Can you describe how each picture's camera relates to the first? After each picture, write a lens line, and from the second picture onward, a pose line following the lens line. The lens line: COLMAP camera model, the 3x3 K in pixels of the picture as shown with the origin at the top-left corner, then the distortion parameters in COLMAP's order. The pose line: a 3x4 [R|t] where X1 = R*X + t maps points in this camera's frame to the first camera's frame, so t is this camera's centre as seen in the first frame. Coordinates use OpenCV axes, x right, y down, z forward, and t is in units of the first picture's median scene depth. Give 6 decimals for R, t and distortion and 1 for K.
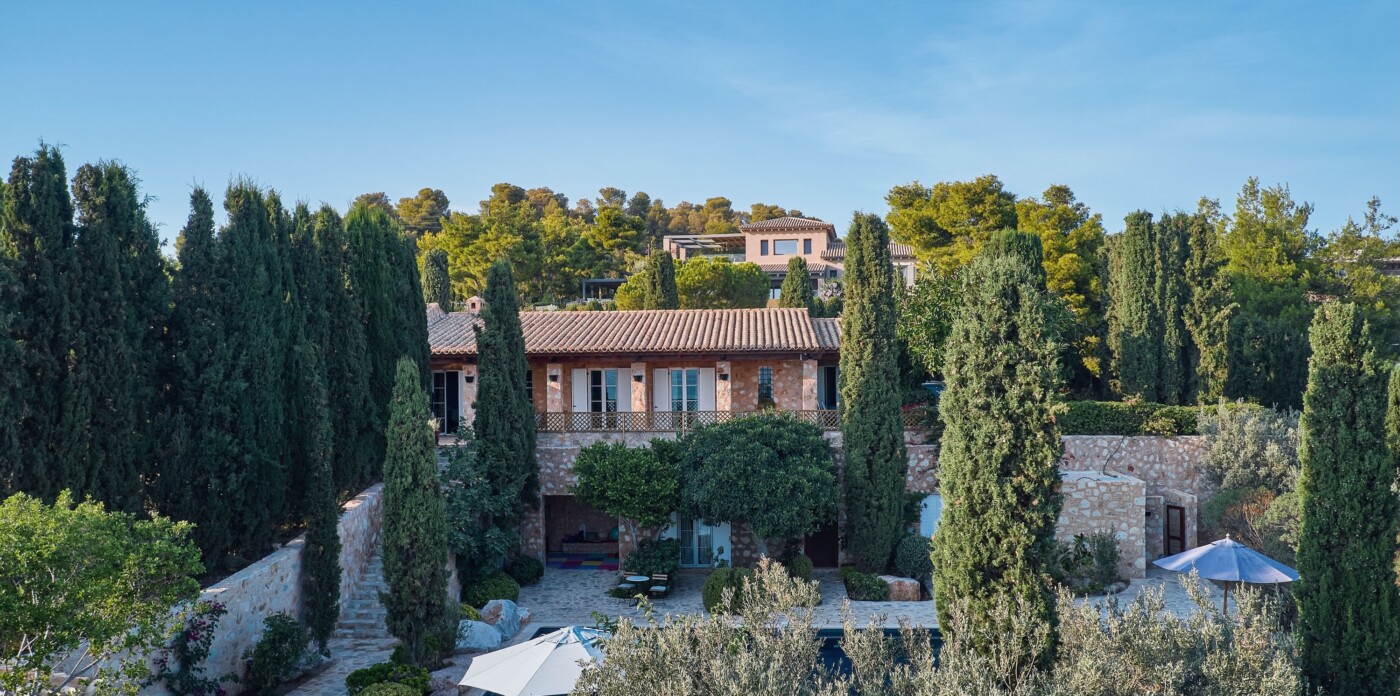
lens RADIAL K [[1101.4, 0, 700.0], [0, 1101.4, 348.0], [0, 0, 1]] dist [-0.028528, 0.010716]
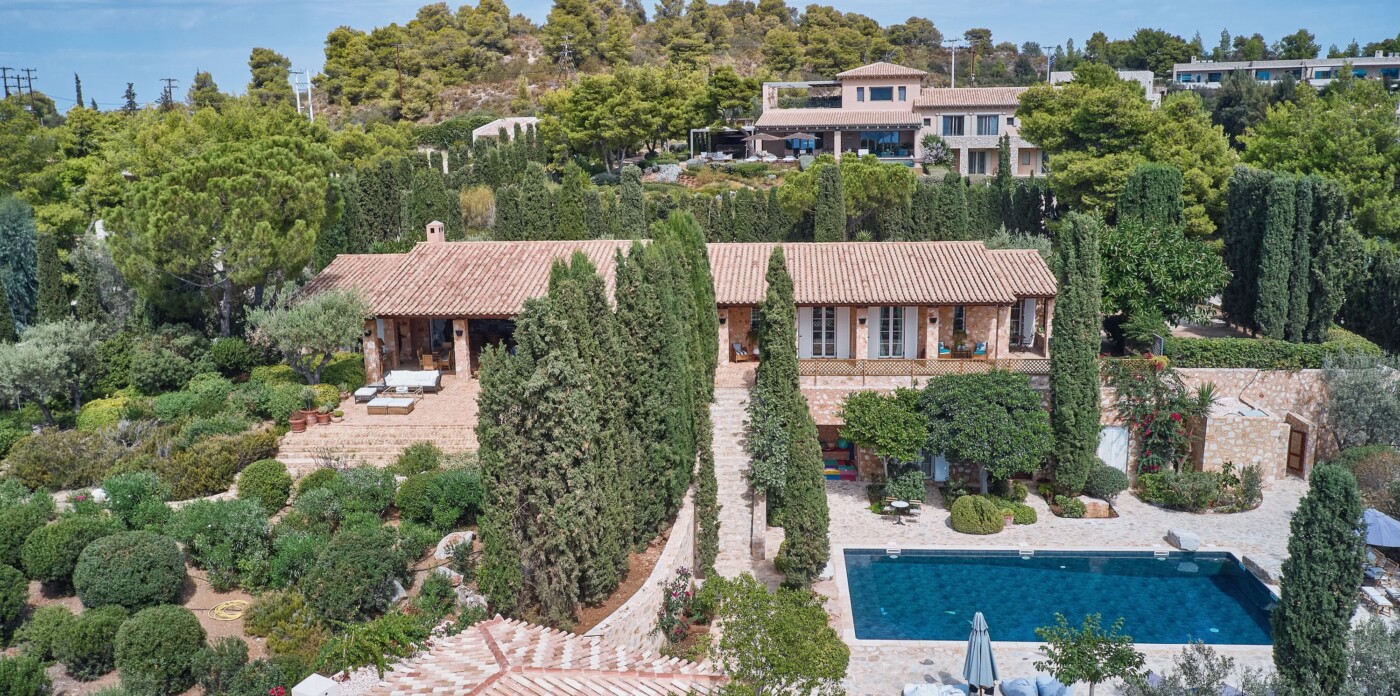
lens RADIAL K [[1101.4, 0, 700.0], [0, 1101.4, 348.0], [0, 0, 1]] dist [-0.028528, 0.010716]
pose [[0.999905, -0.002040, -0.013621, -0.215509], [0.004807, 0.978465, 0.206359, -0.192046], [0.012907, -0.206405, 0.978382, -0.200709]]
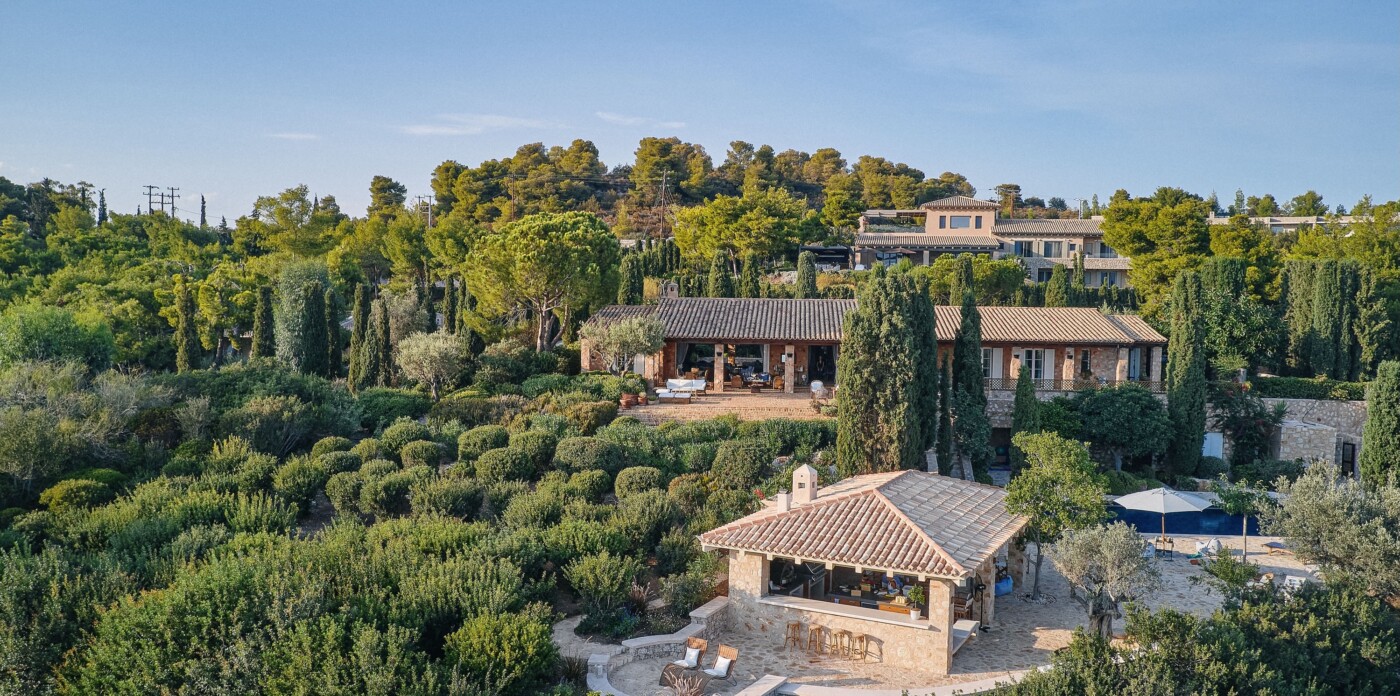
lens RADIAL K [[1101.4, 0, 700.0], [0, 1101.4, 348.0], [0, 0, 1]] dist [-0.028528, 0.010716]
pose [[0.999406, 0.026046, -0.022585, -0.478897], [-0.024362, 0.997115, 0.071890, -0.088550], [0.024392, -0.071297, 0.997157, -0.622106]]
